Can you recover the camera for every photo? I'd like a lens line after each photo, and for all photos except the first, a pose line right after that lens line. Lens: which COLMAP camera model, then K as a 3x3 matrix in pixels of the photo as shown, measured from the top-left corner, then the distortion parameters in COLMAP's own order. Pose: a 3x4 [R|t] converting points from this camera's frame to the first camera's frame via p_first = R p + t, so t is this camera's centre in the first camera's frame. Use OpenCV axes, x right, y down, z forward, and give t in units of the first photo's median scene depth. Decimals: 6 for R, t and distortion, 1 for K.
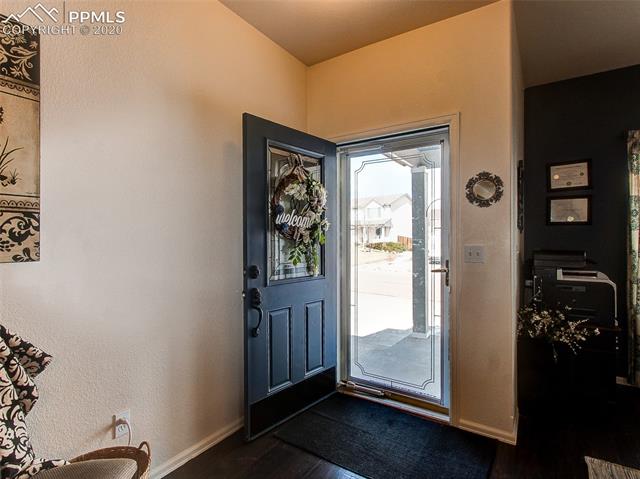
lens RADIAL K [[332.0, 0, 319.8], [0, 332.0, 238.9], [0, 0, 1]] dist [0.000498, 0.000860]
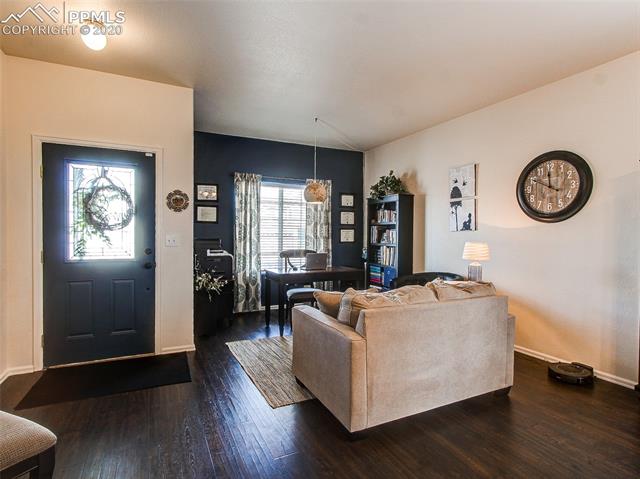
lens RADIAL K [[332.0, 0, 319.1], [0, 332.0, 236.9], [0, 0, 1]] dist [0.000498, 0.000860]
pose [[0.486098, -0.006780, 0.873878, -0.511830], [-0.012806, 0.999807, 0.014881, -0.006581], [-0.873810, -0.018425, 0.485917, -0.339333]]
